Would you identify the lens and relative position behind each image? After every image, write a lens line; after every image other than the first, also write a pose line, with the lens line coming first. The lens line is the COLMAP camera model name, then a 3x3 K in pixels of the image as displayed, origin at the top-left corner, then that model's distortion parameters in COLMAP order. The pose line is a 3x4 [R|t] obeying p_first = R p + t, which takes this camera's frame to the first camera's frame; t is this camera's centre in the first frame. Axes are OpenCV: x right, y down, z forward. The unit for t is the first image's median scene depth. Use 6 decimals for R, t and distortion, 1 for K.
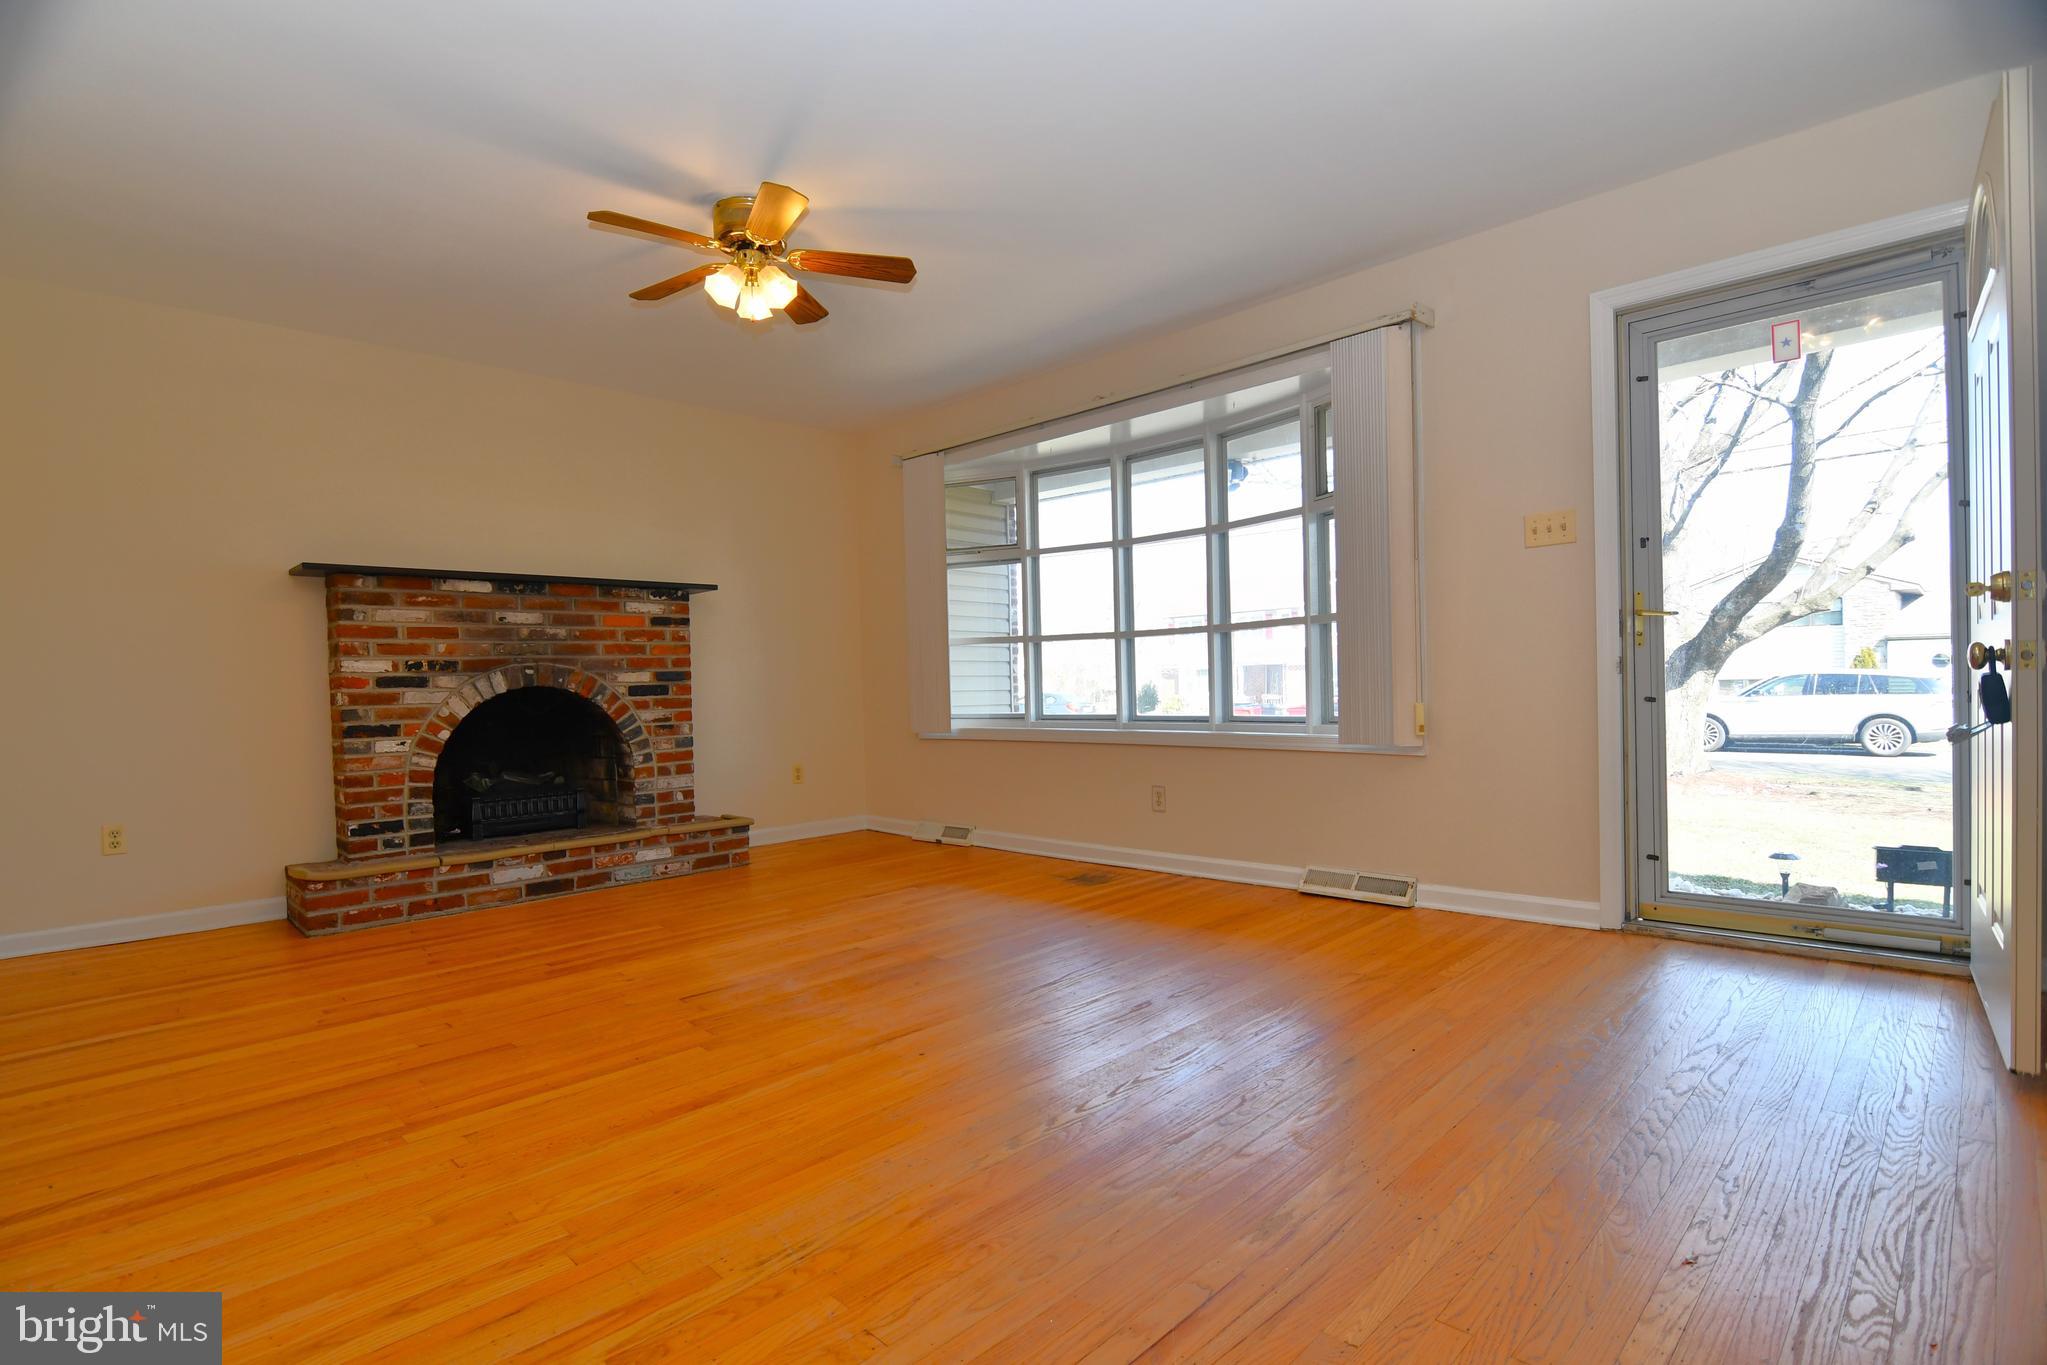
lens RADIAL K [[994.8, 0, 1015.3], [0, 994.8, 696.1], [0, 0, 1]] dist [-0.011536, -0.003465]
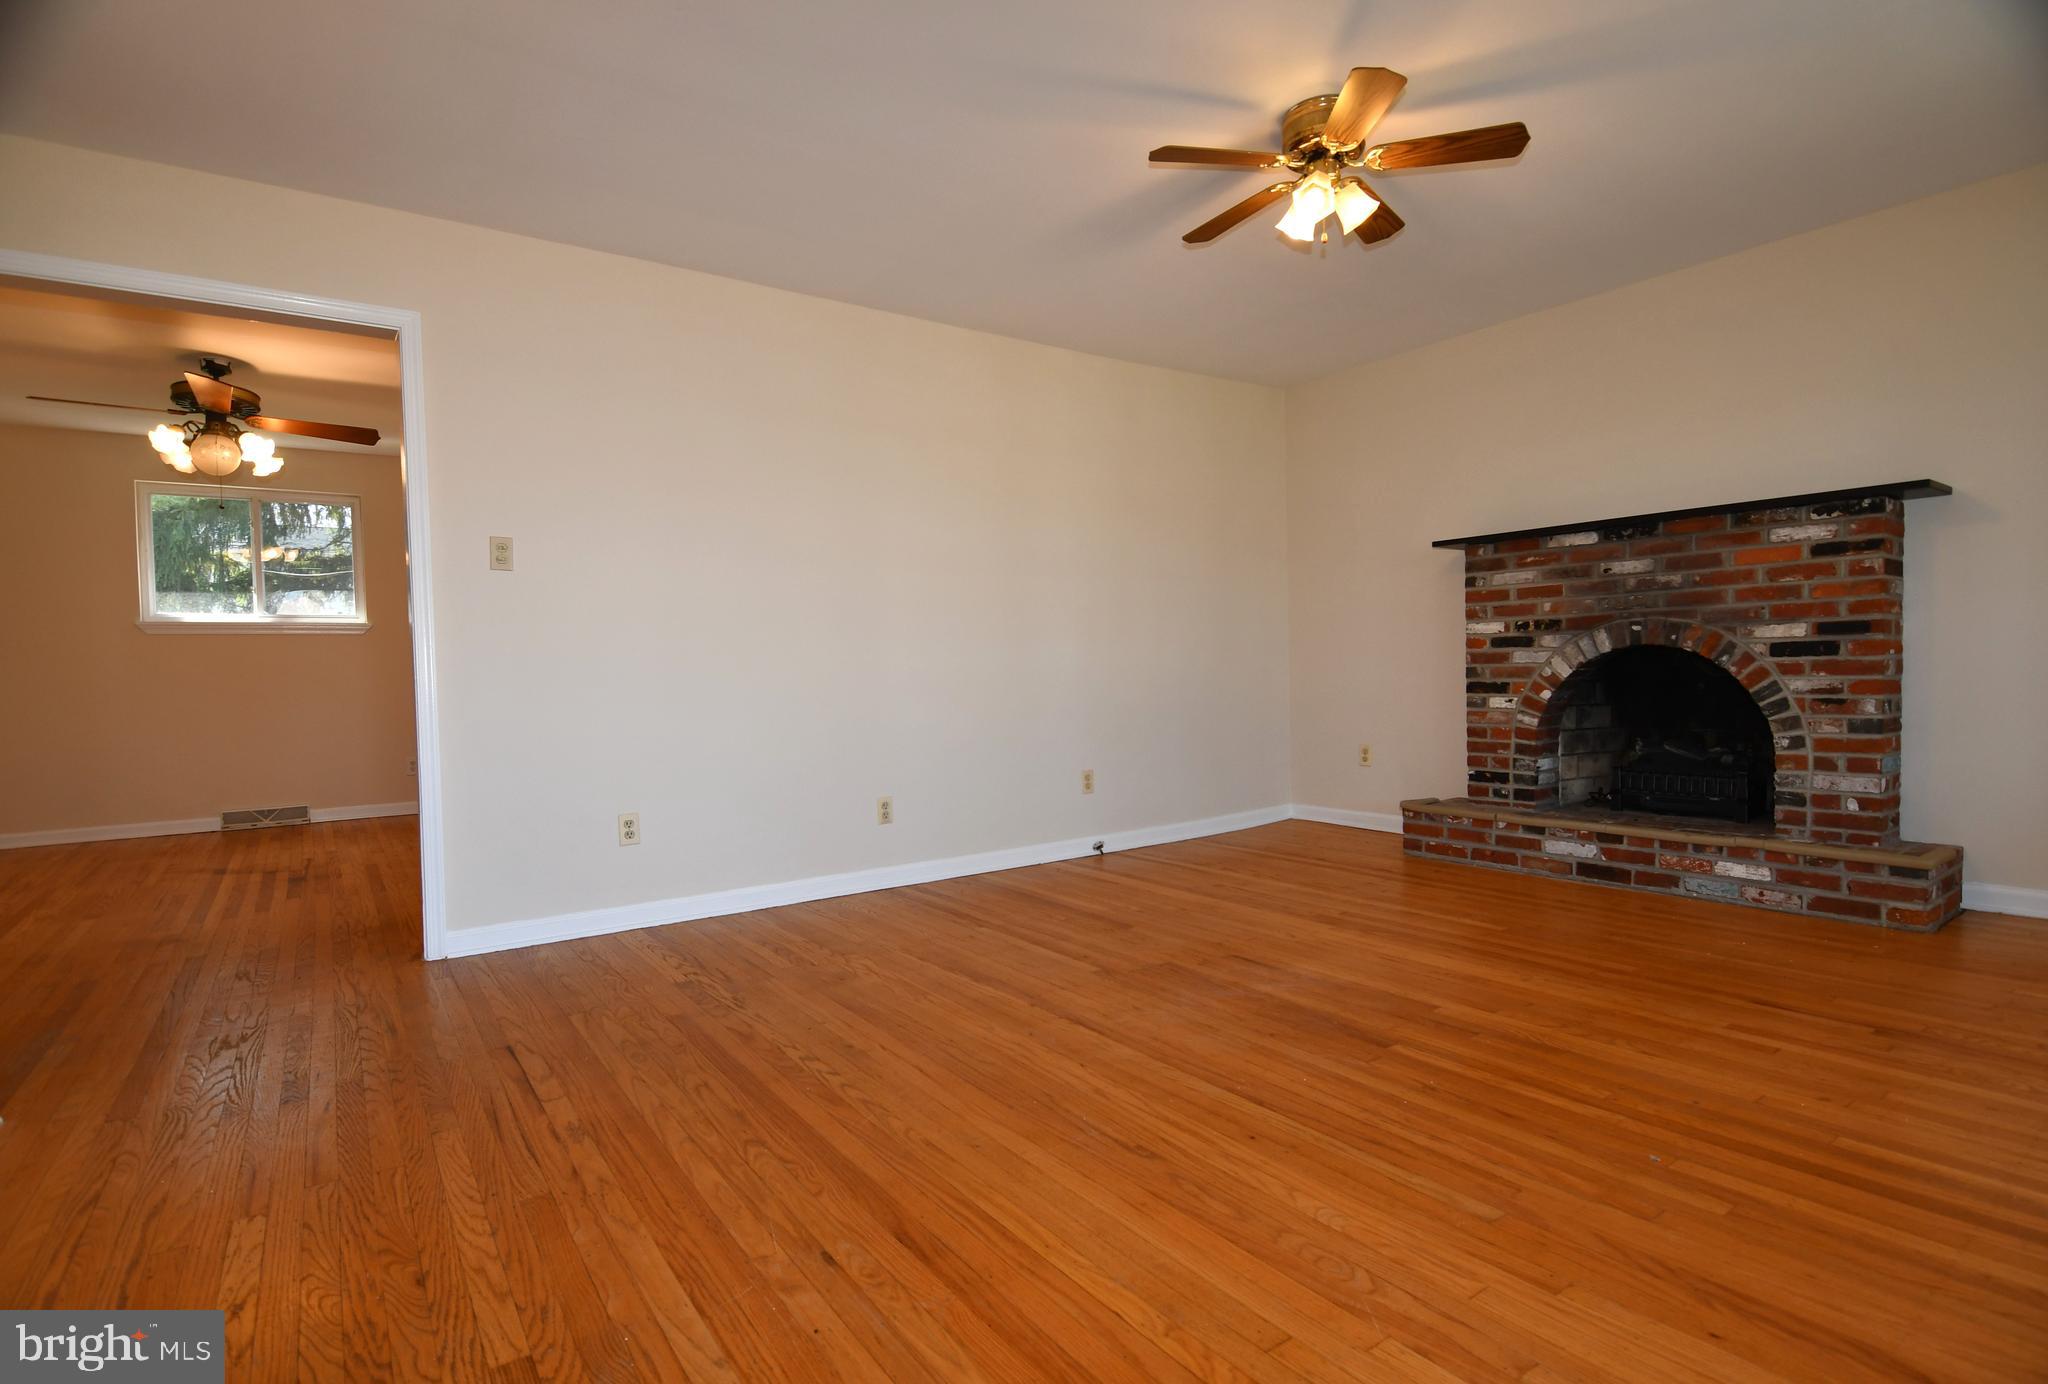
lens RADIAL K [[995.3, 0, 1012.7], [0, 995.3, 702.2], [0, 0, 1]] dist [-0.011536, -0.003465]
pose [[-0.175815, 0.063007, -0.982405, 0.491063], [0.014247, 0.998008, 0.061458, -0.021866], [0.984320, -0.003191, -0.176362, 0.645998]]
